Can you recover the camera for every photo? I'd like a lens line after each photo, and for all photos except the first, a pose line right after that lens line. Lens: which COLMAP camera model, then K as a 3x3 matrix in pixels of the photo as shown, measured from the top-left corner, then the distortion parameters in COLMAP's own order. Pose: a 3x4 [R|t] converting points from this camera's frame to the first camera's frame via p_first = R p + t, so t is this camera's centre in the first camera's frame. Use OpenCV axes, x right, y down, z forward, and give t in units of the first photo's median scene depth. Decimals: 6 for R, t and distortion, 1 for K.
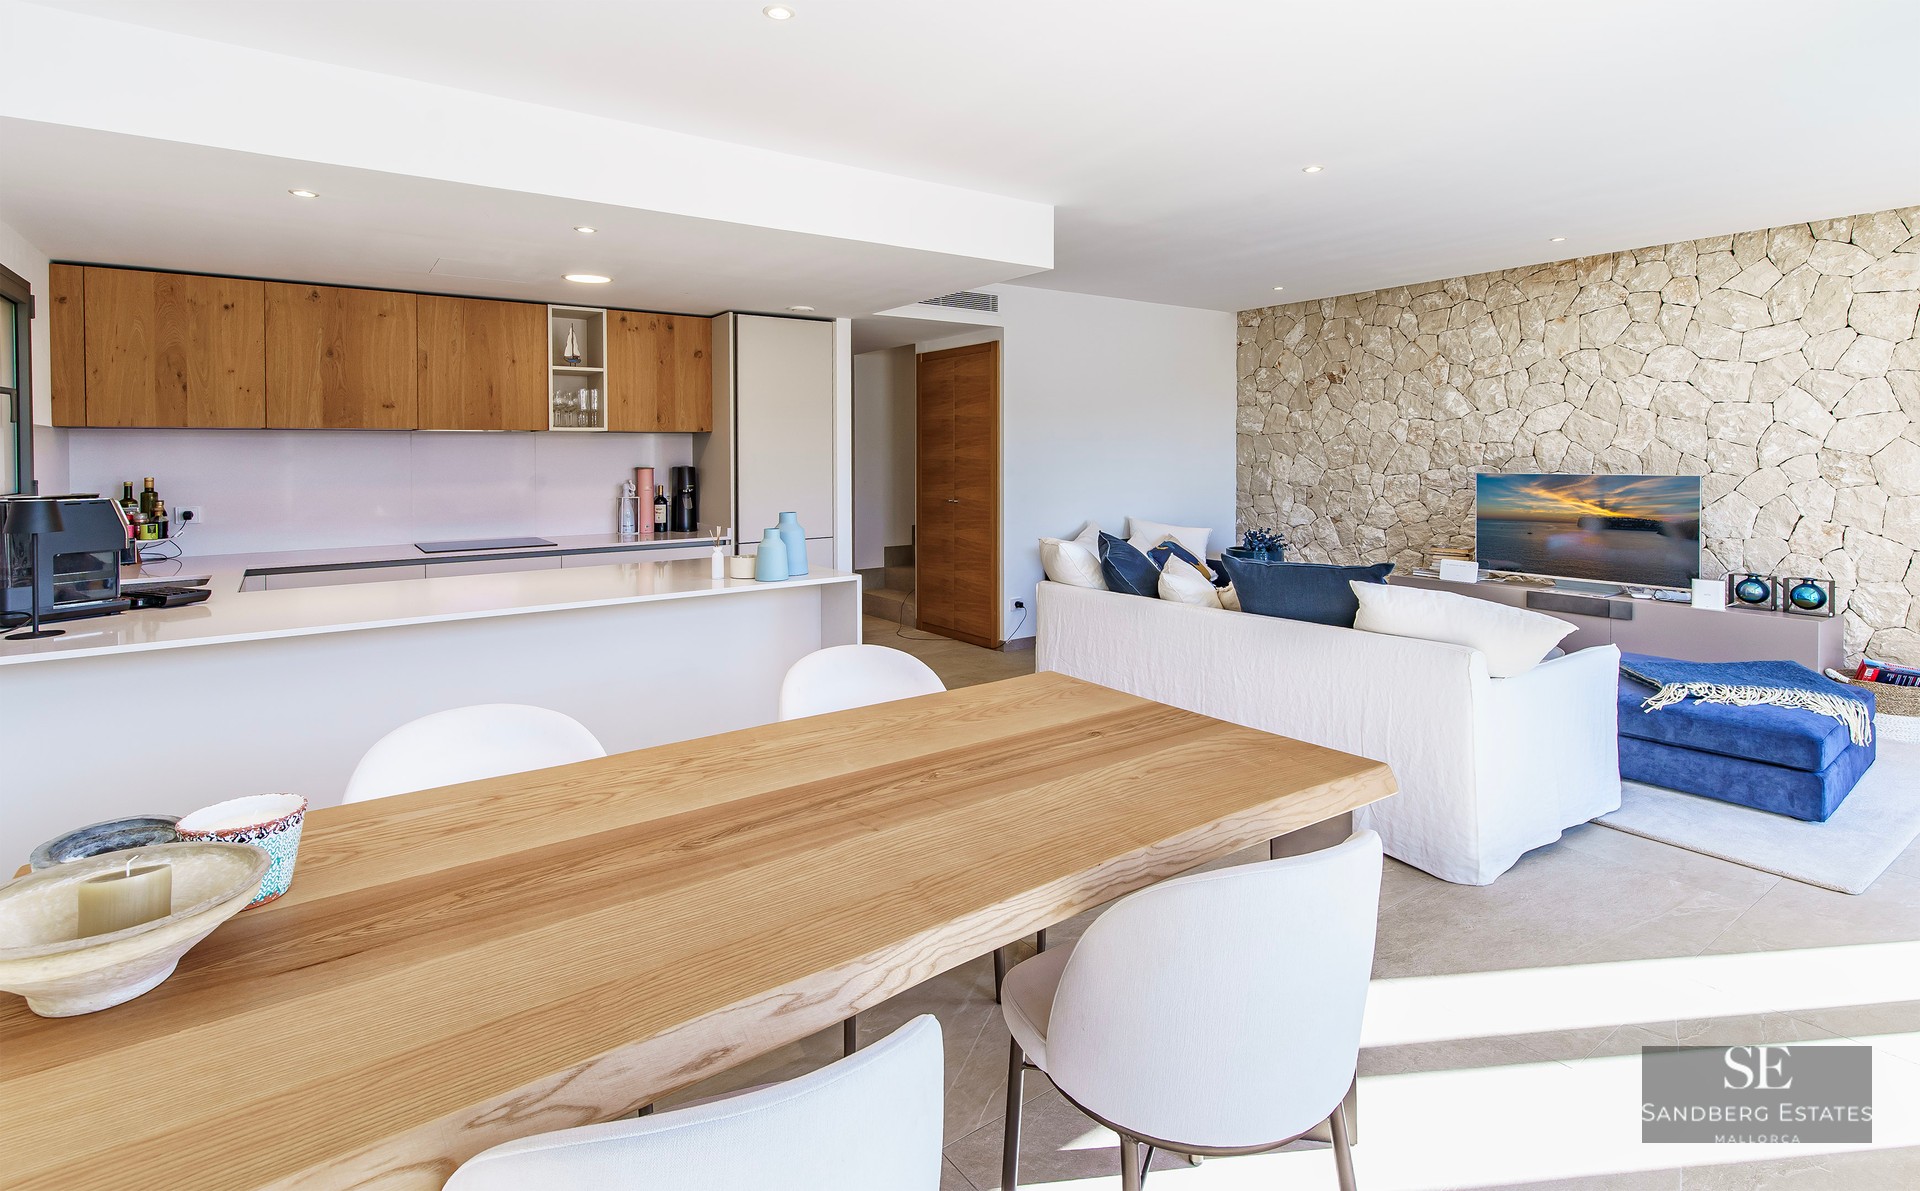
lens RADIAL K [[950.3, 0, 930.3], [0, 950.3, 470.9], [0, 0, 1]] dist [-0.002056, 0.000157]
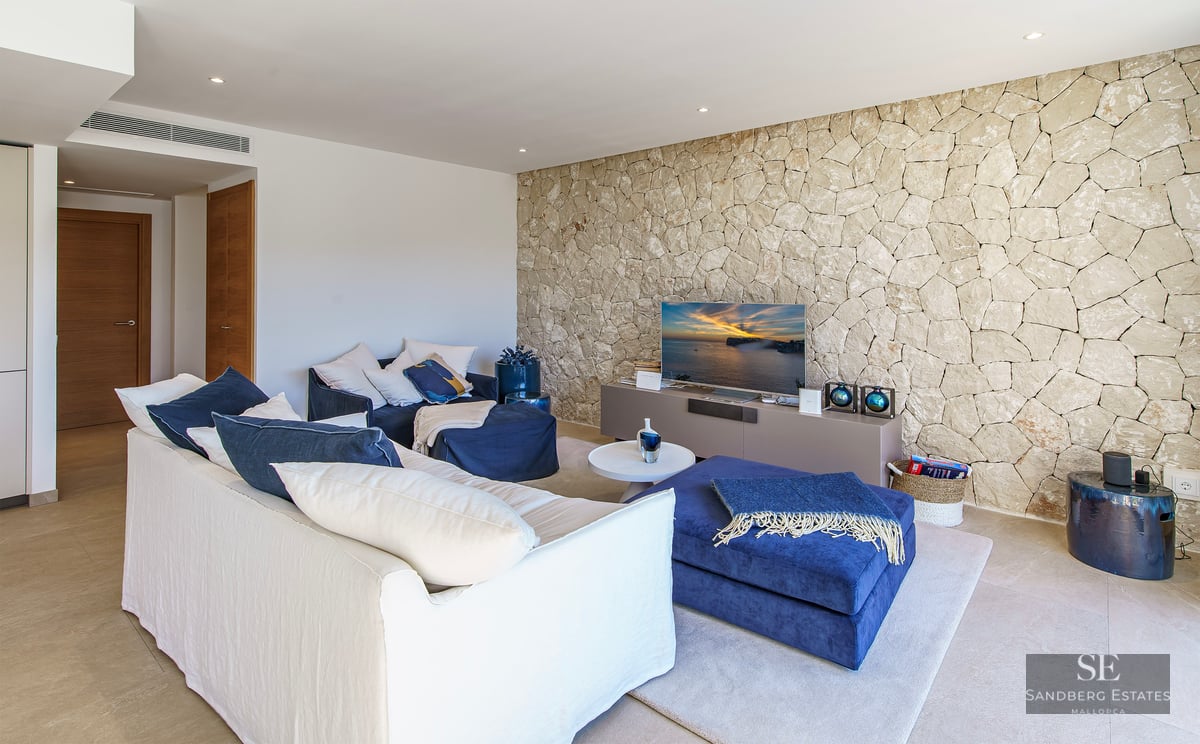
lens RADIAL K [[584.6, 0, 599.5], [0, 584.6, 283.2], [0, 0, 1]] dist [0.002904, 0.000036]
pose [[0.970419, 0.005194, 0.241372, 0.341571], [-0.000208, 0.999786, -0.020678, -0.006577], [-0.241428, 0.020016, 0.970212, 0.300892]]
